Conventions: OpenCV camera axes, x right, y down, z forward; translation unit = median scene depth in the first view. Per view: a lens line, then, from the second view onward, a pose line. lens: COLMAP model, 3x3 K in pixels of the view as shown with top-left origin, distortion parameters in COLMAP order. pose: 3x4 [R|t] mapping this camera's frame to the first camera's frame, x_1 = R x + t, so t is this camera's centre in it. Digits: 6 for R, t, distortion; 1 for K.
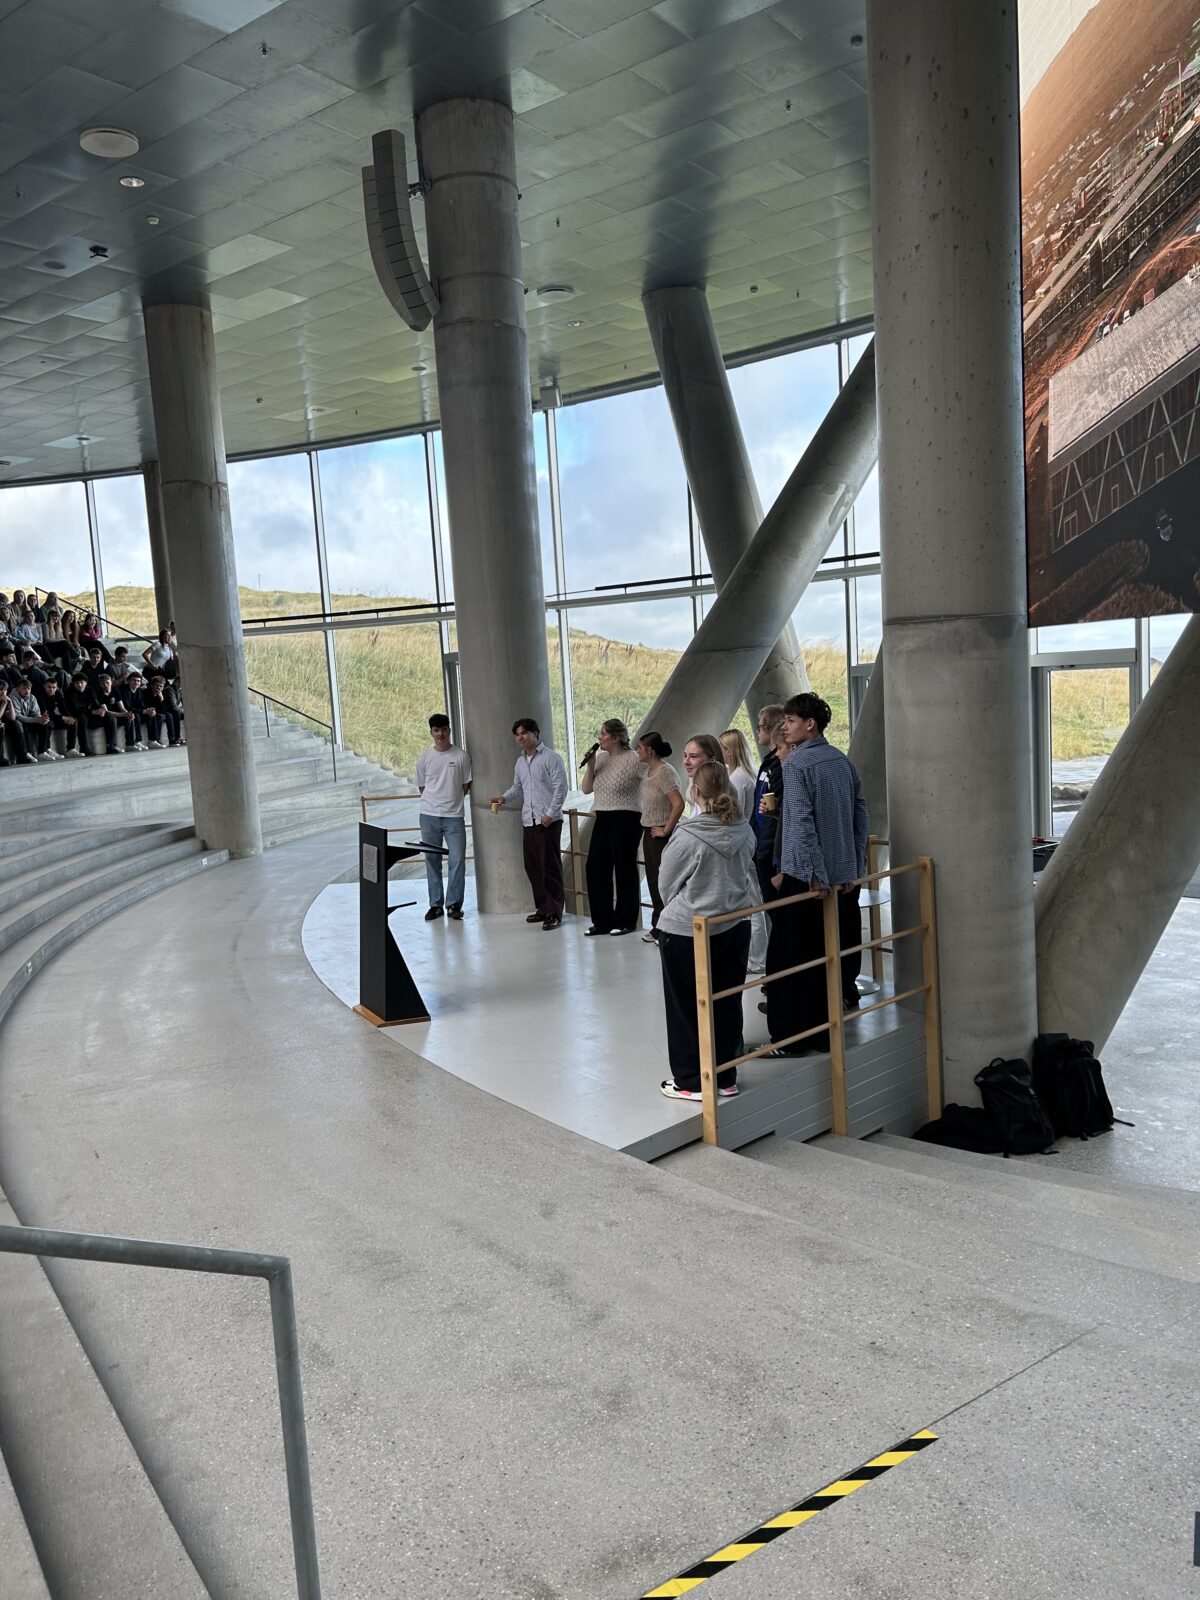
lens RADIAL K [[1196.4, 0, 600.0], [0, 1196.4, 800.0], [0, 0, 1]] dist [0.002454, 0.000632]
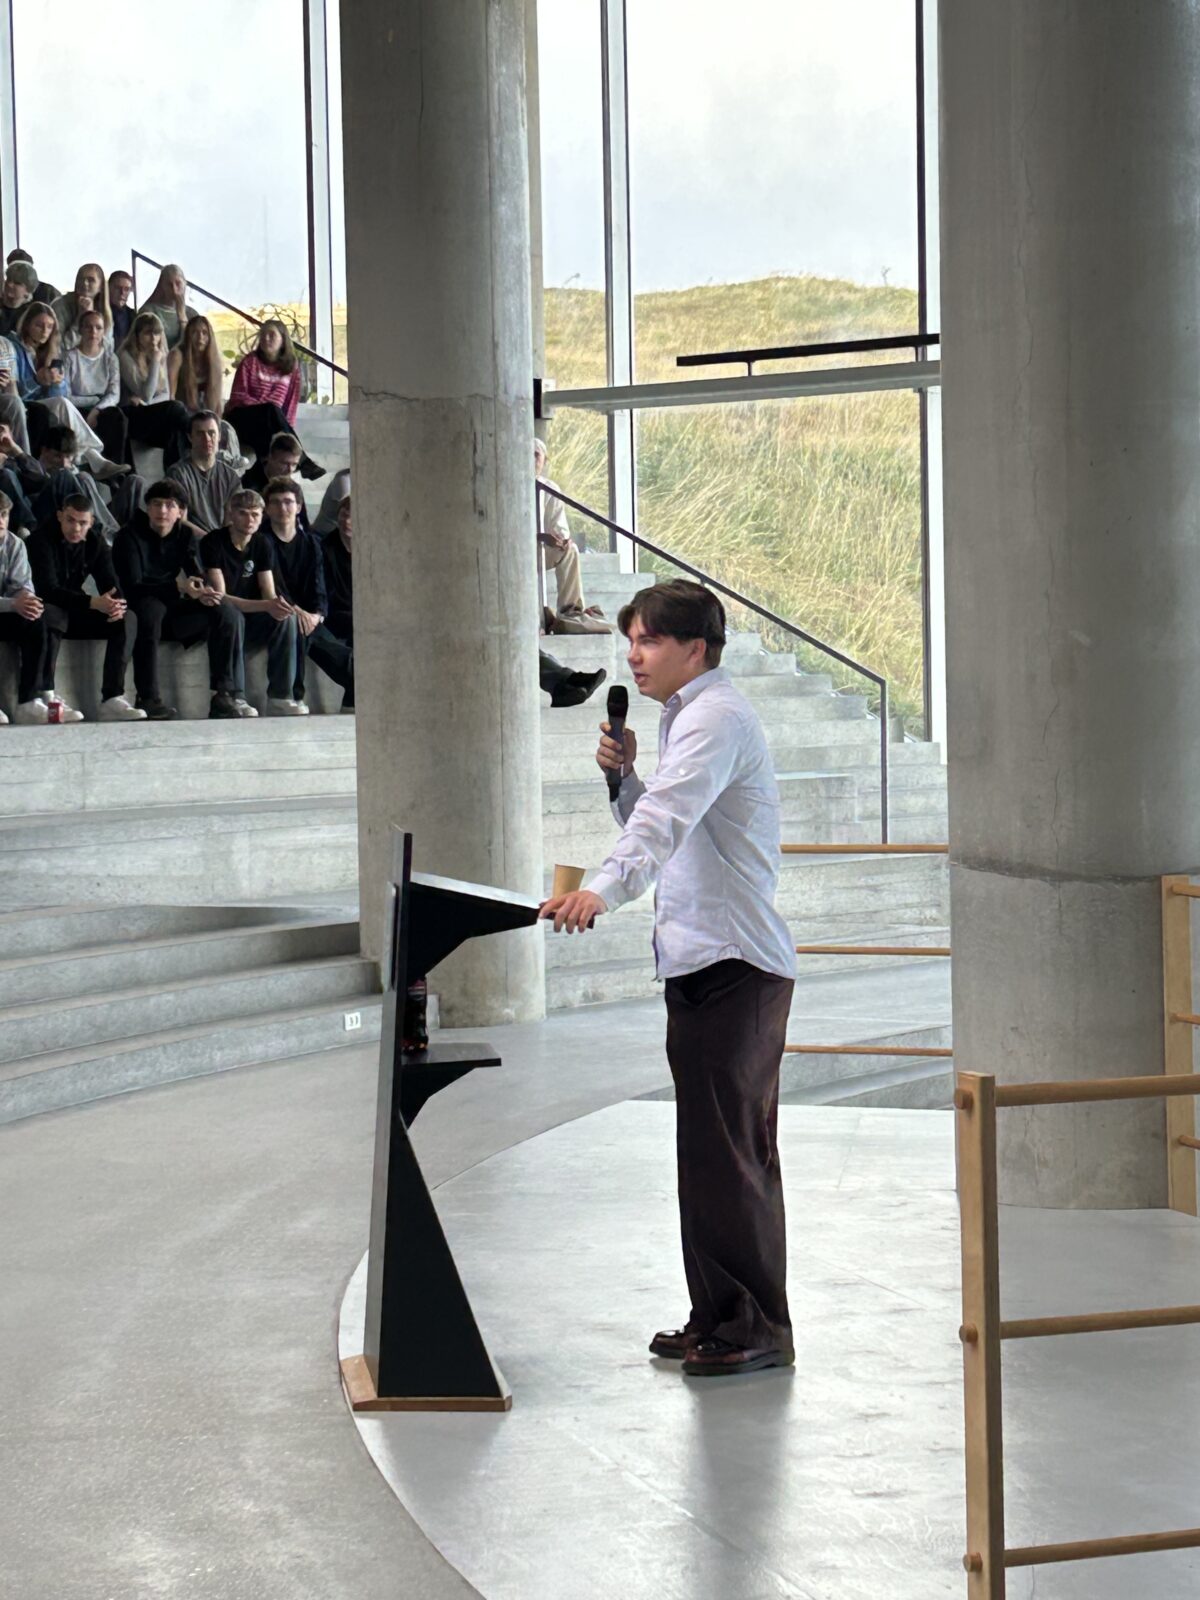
lens RADIAL K [[4002.6, 0, 596.8], [0, 4002.6, 775.2], [0, 0, 1]] dist [0.293741, -0.572206]
pose [[0.919106, 0.050092, -0.390814, 0.158102], [-0.075293, 0.995936, -0.049420, 0.029741], [0.386750, 0.074847, 0.919142, -0.024450]]
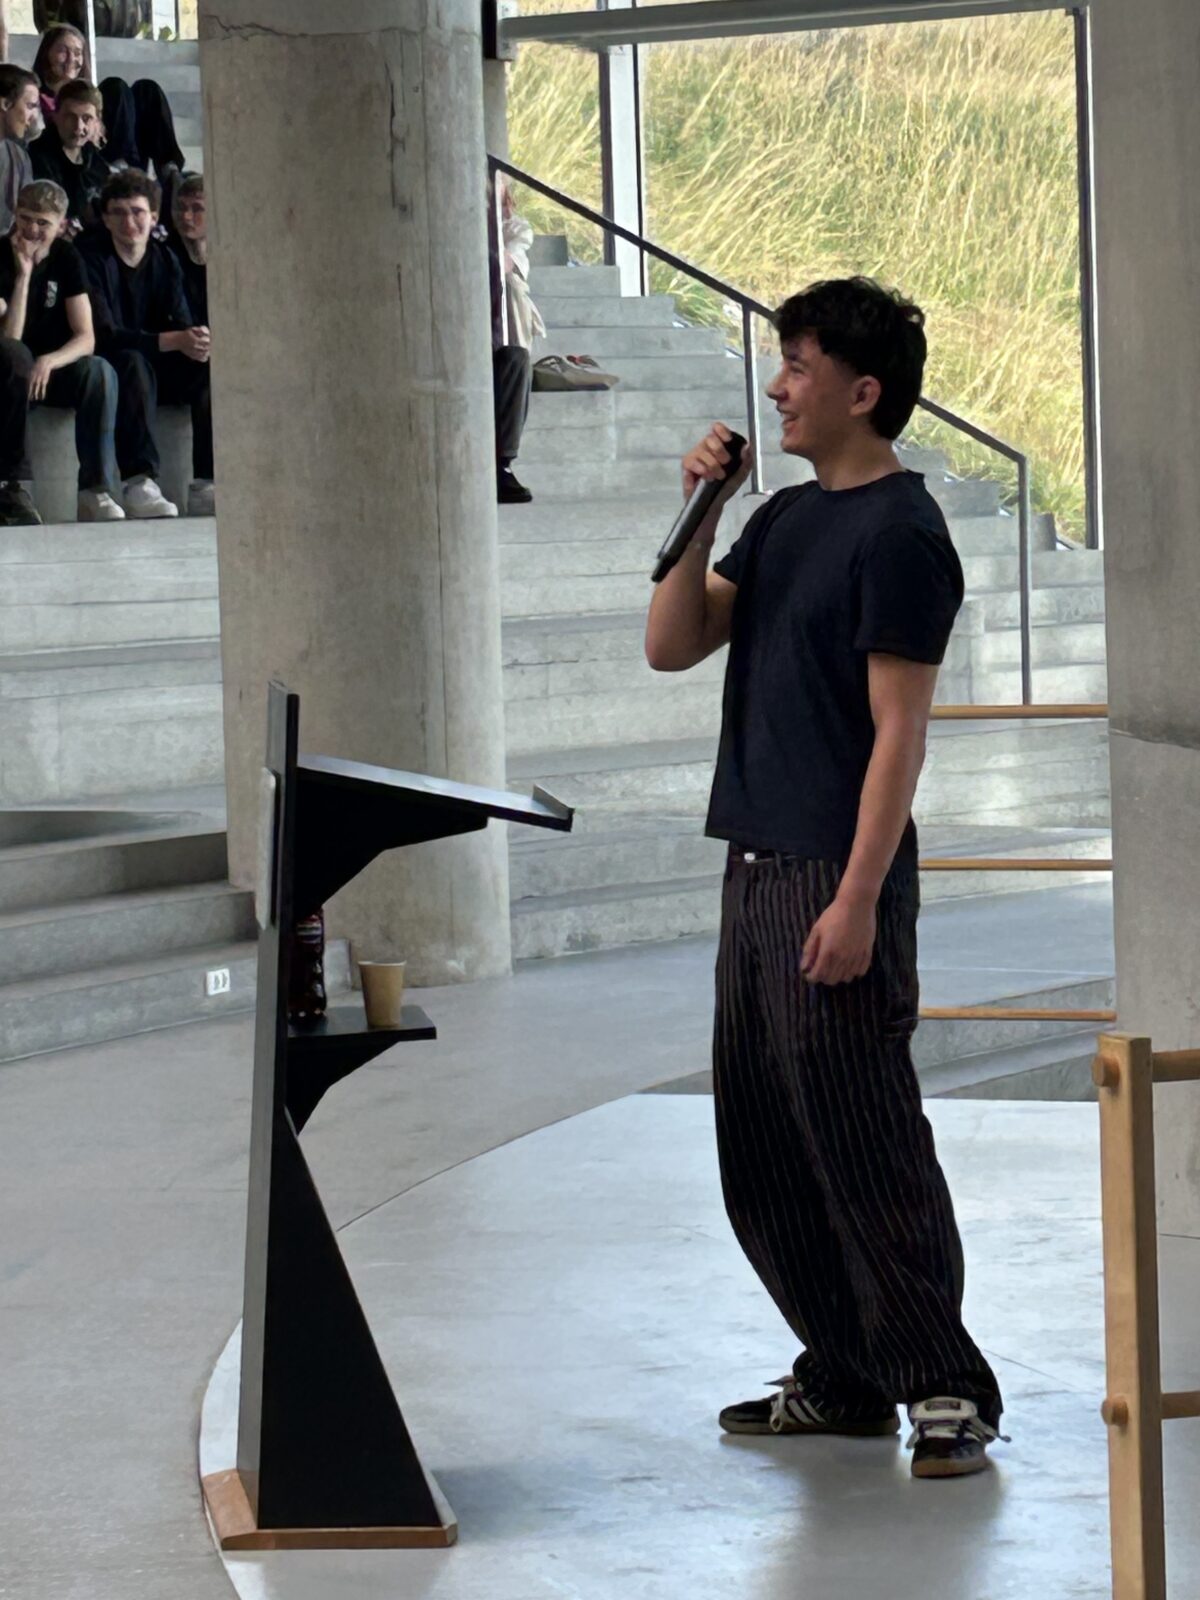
lens RADIAL K [[6189.5, 0, 697.9], [0, 6189.5, 796.5], [0, 0, 1]] dist [0.205497, 1.750822]
pose [[0.925733, 0.051374, -0.374671, 0.168788], [-0.063435, 0.997787, -0.019922, 0.030882], [0.372819, 0.042209, 0.926944, -0.043147]]
